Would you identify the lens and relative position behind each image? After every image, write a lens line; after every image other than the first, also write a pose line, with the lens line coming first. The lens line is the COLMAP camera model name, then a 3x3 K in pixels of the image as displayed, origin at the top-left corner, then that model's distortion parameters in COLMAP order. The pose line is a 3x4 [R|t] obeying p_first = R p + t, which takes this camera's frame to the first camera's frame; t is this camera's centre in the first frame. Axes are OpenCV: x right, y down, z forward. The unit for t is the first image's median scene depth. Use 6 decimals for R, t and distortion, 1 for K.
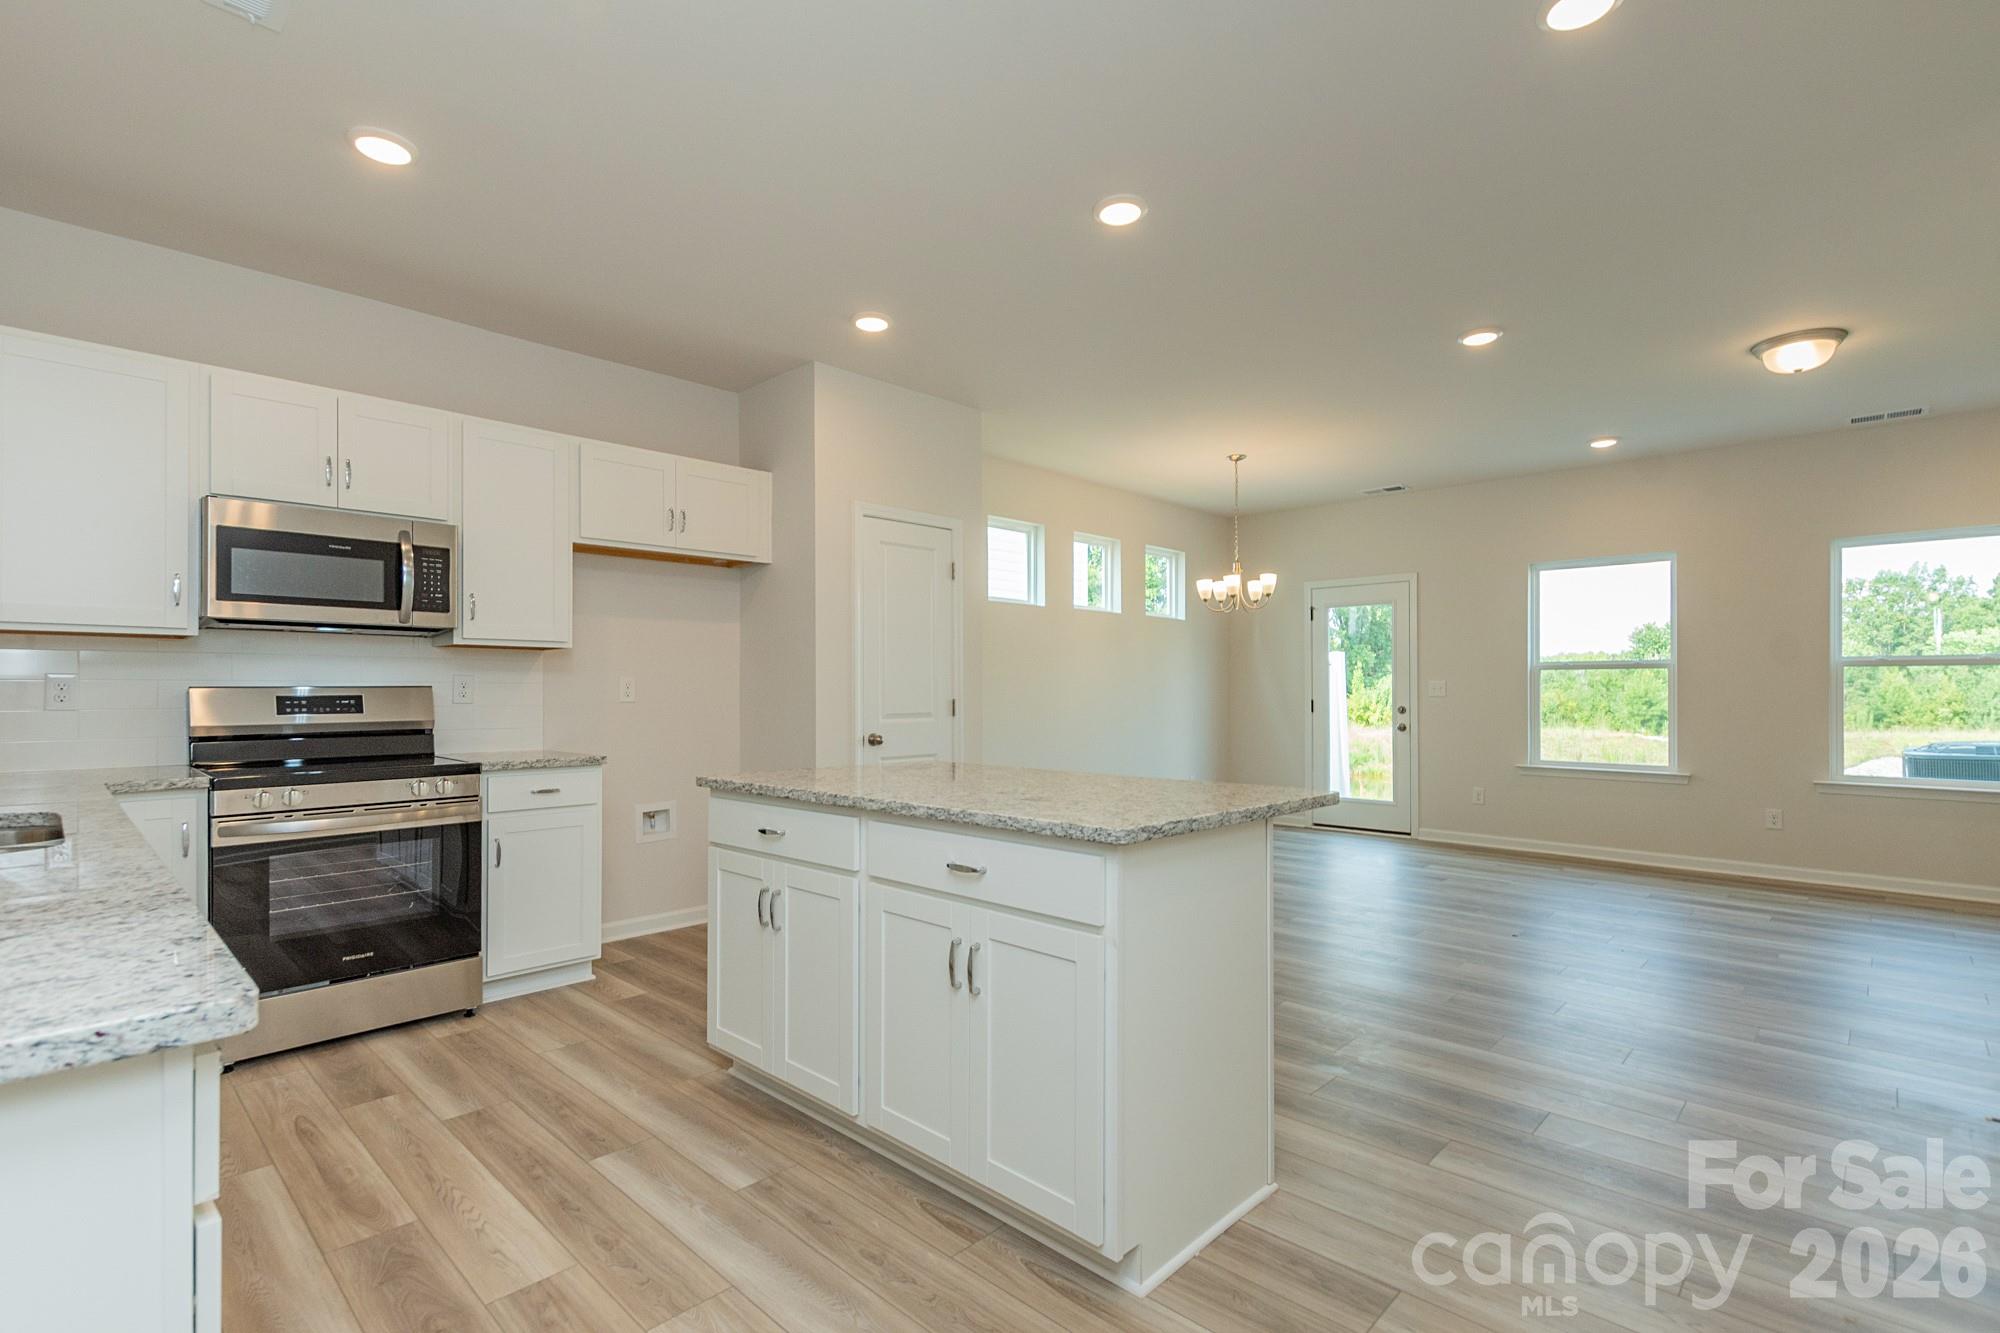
lens RADIAL K [[902.8, 0, 1007.0], [0, 902.8, 682.6], [0, 0, 1]] dist [-0.002960, -0.000801]
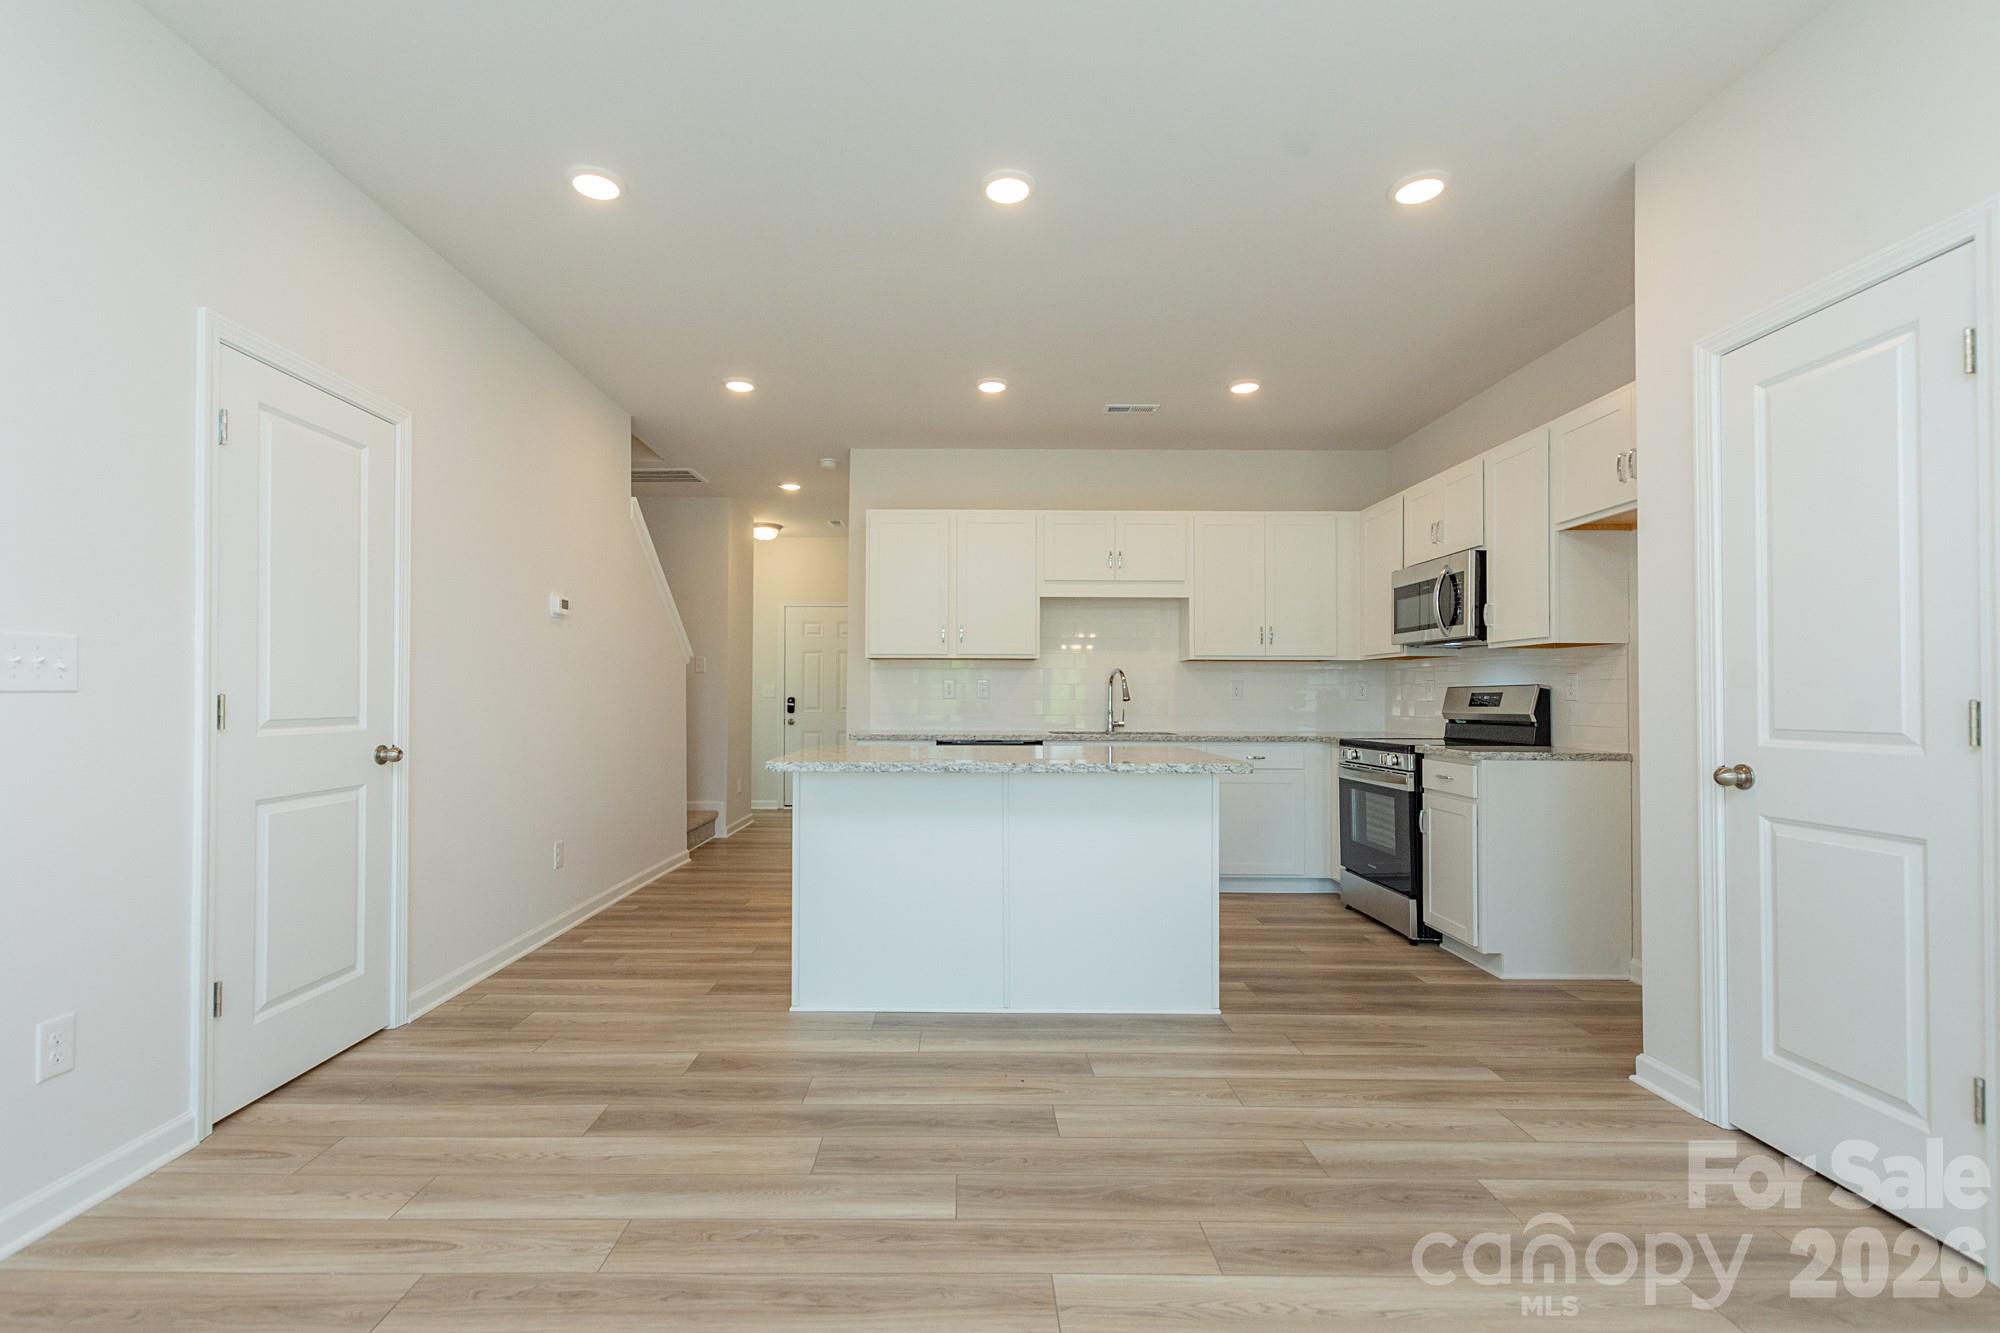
lens RADIAL K [[902.8, 0, 965.3], [0, 902.8, 677.3], [0, 0, 1]] dist [-0.002960, -0.000801]
pose [[-0.708730, -0.014999, -0.705320, 0.380235], [0.004771, 0.999649, -0.026051, 0.012224], [0.705464, -0.021828, -0.708410, 0.744704]]
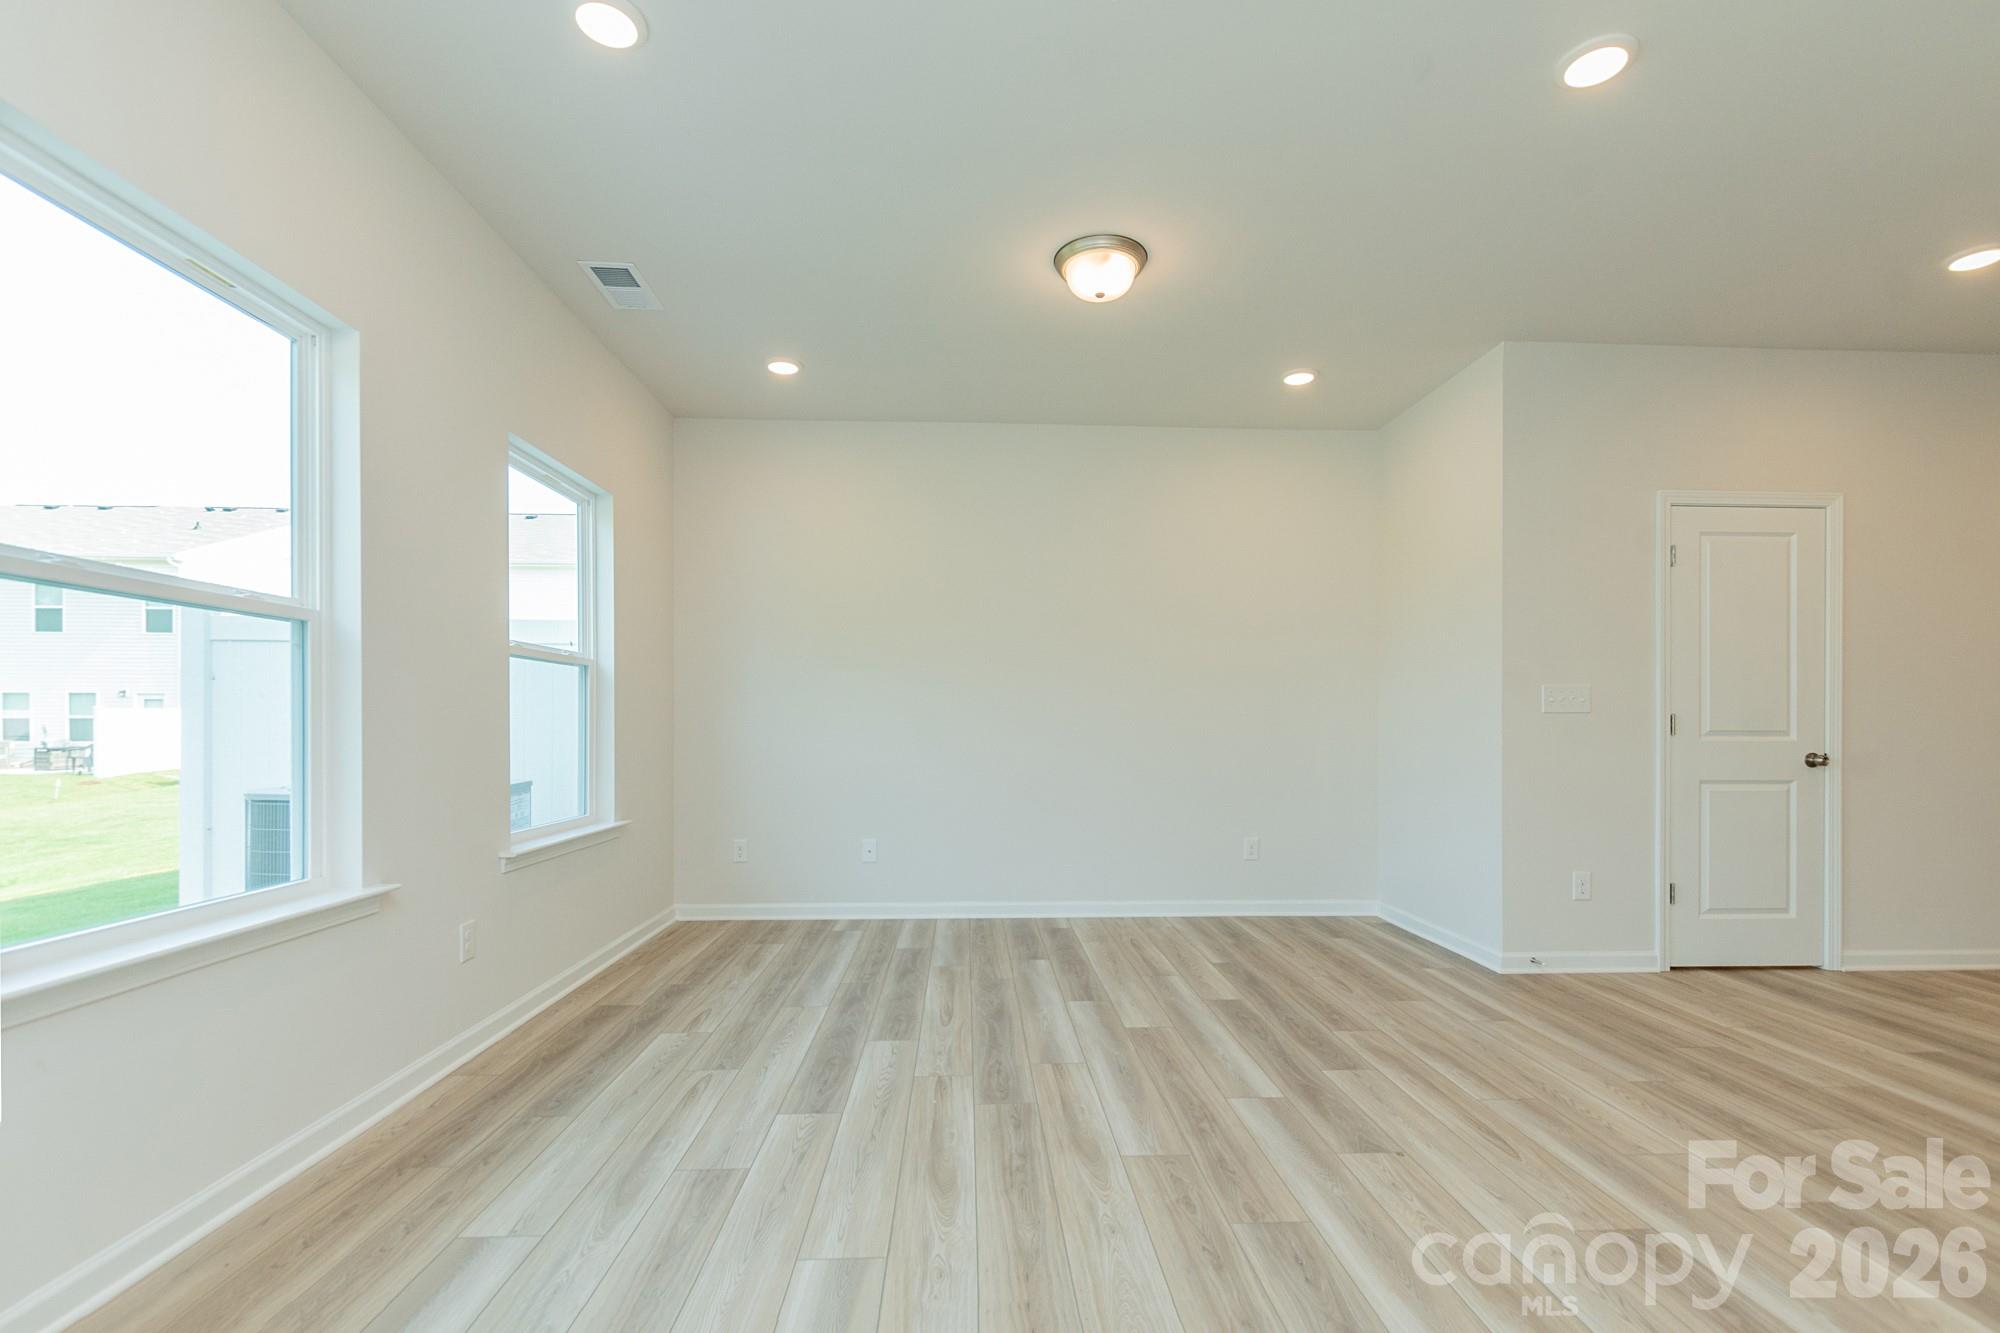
lens RADIAL K [[888.1, 0, 1030.6], [0, 888.1, 728.3], [0, 0, 1]] dist [0.002977, -0.000222]
pose [[-0.753701, -0.005474, 0.657195, 0.264649], [-0.009356, 0.999953, -0.002401, 0.023566], [-0.657151, -0.007958, -0.753717, 1.029912]]
